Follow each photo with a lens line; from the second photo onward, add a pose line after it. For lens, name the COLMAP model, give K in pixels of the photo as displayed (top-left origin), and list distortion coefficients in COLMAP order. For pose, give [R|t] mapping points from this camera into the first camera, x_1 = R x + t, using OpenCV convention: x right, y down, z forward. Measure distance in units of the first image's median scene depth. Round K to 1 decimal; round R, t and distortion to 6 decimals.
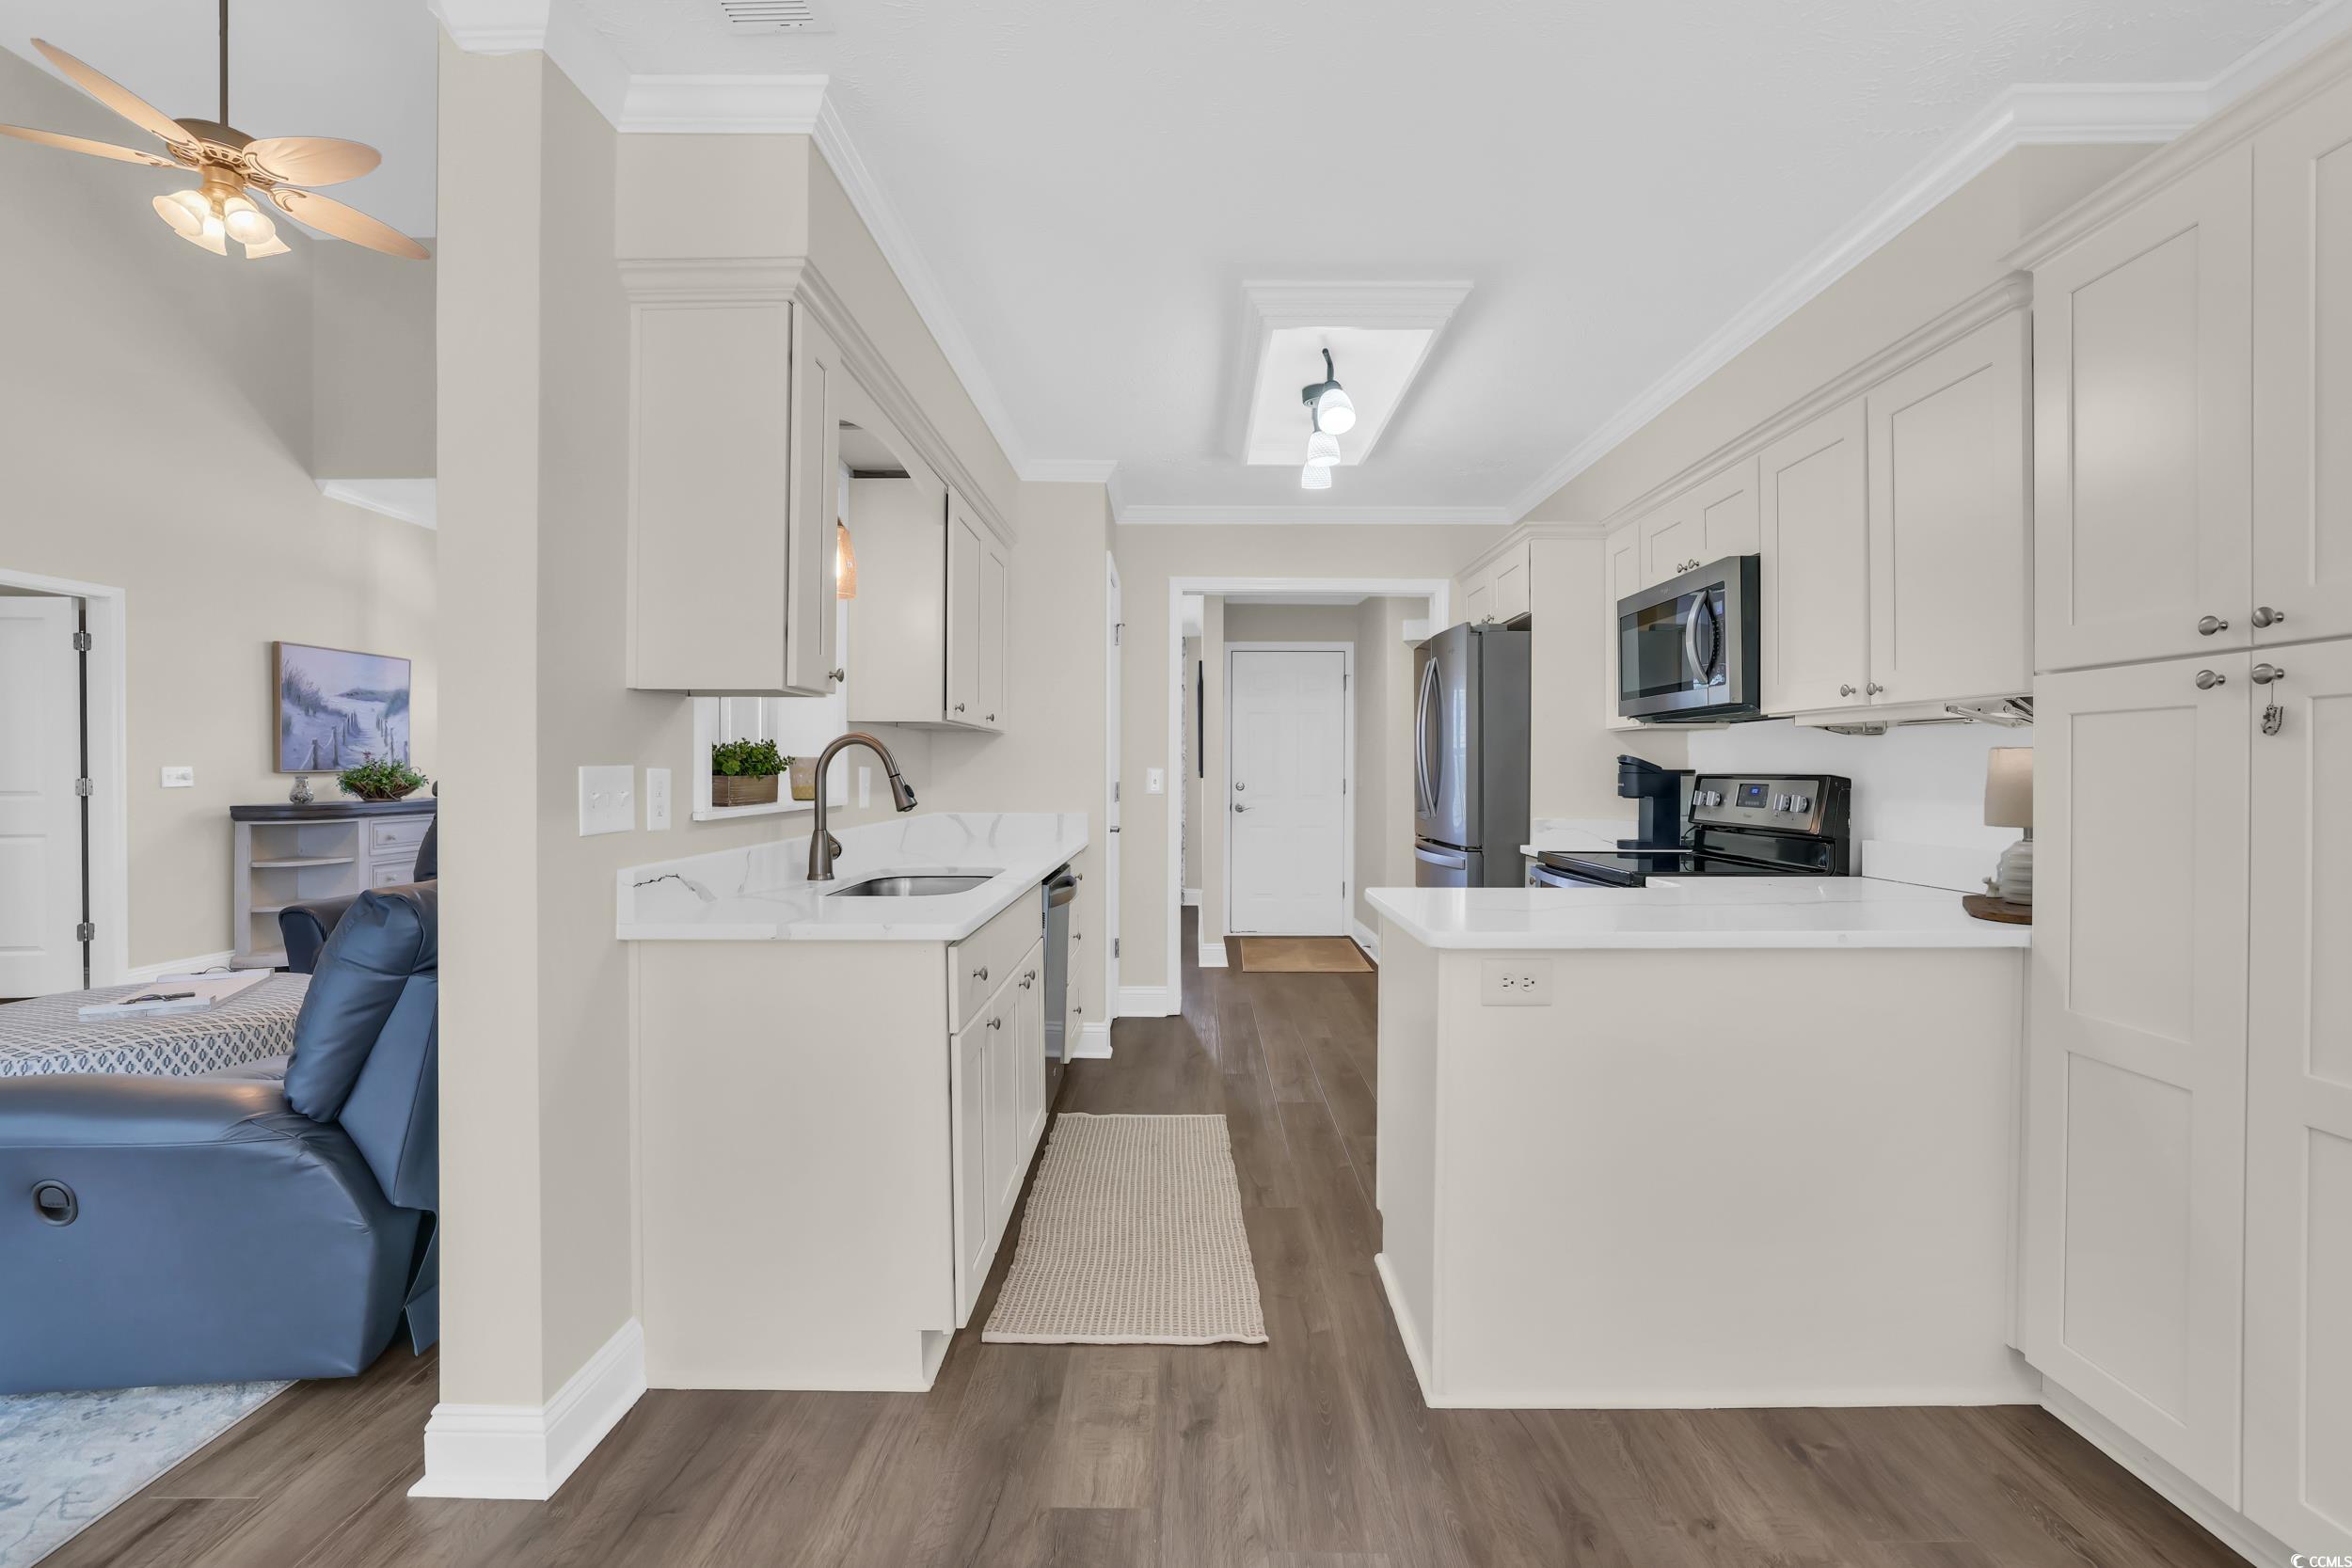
lens RADIAL K [[1020.5, 0, 1188.6], [0, 1020.5, 771.5], [0, 0, 1]] dist [-0.041719, 0.015725]
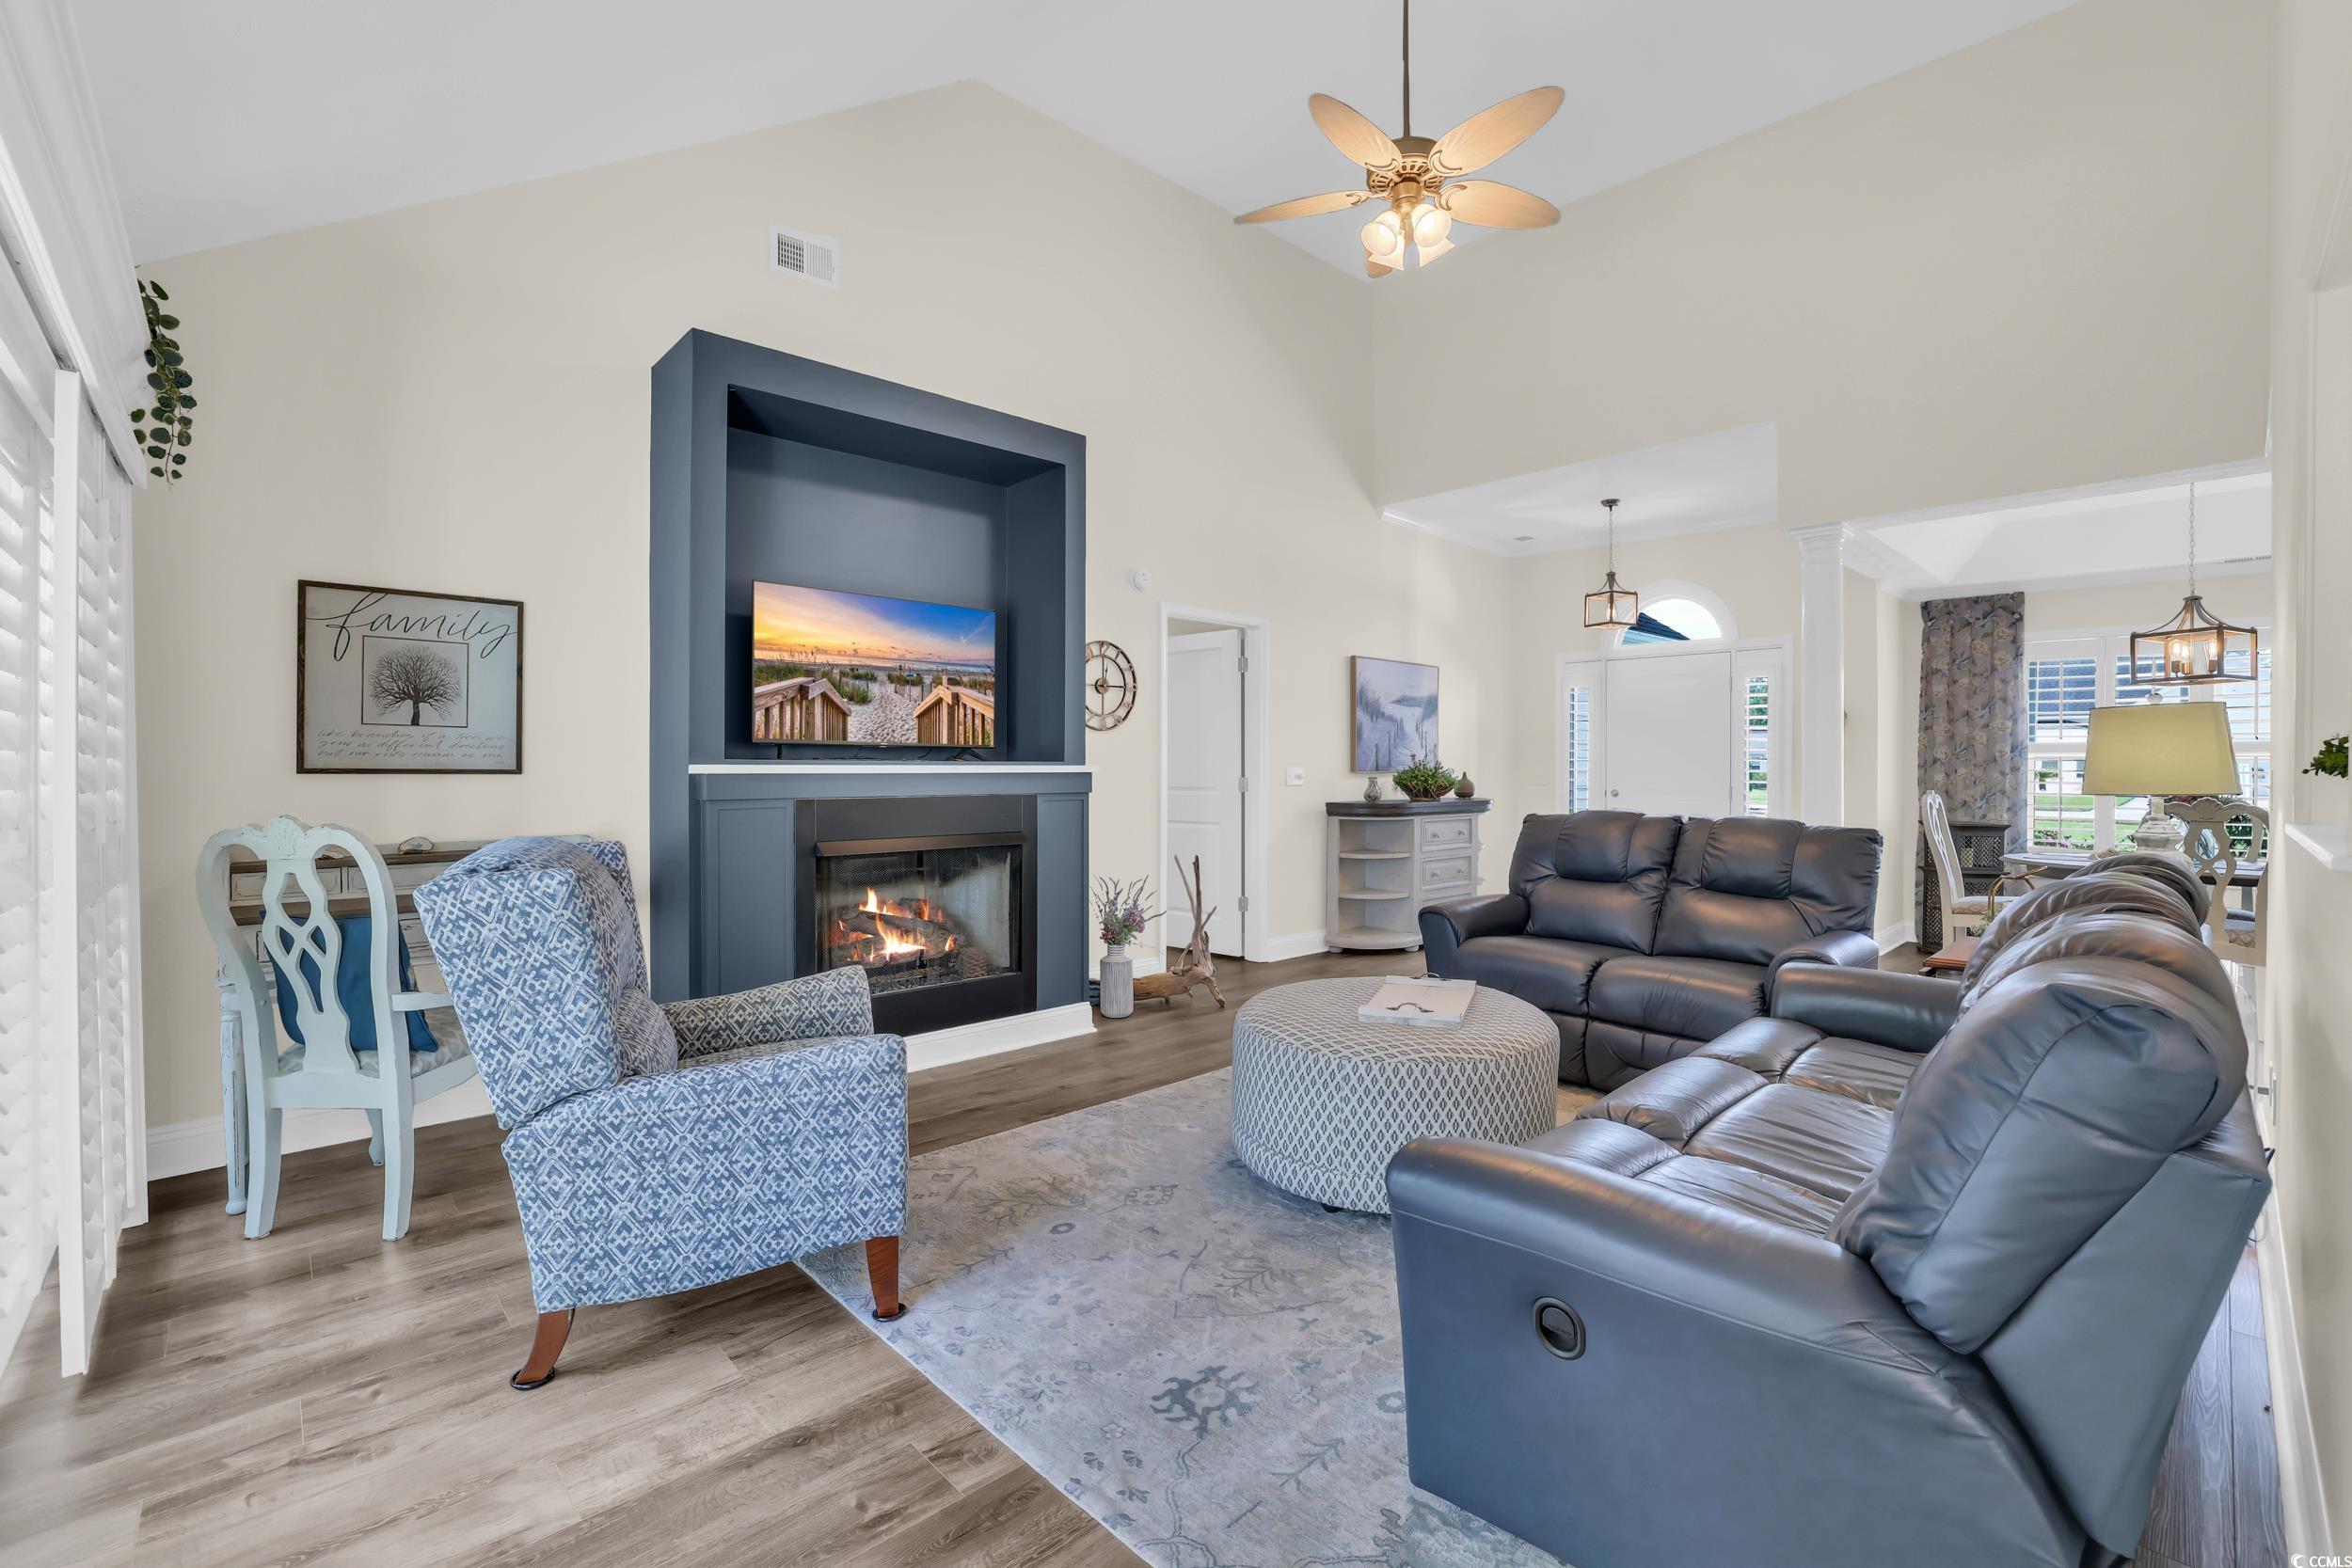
lens RADIAL K [[1020.5, 0, 1188.6], [0, 1020.5, 771.5], [0, 0, 1]] dist [-0.041719, 0.015725]
pose [[0.699615, 0.003770, -0.714510, -0.236400], [-0.003768, 0.999992, 0.001587, -0.001889], [0.714510, 0.001582, 0.699623, 0.070659]]
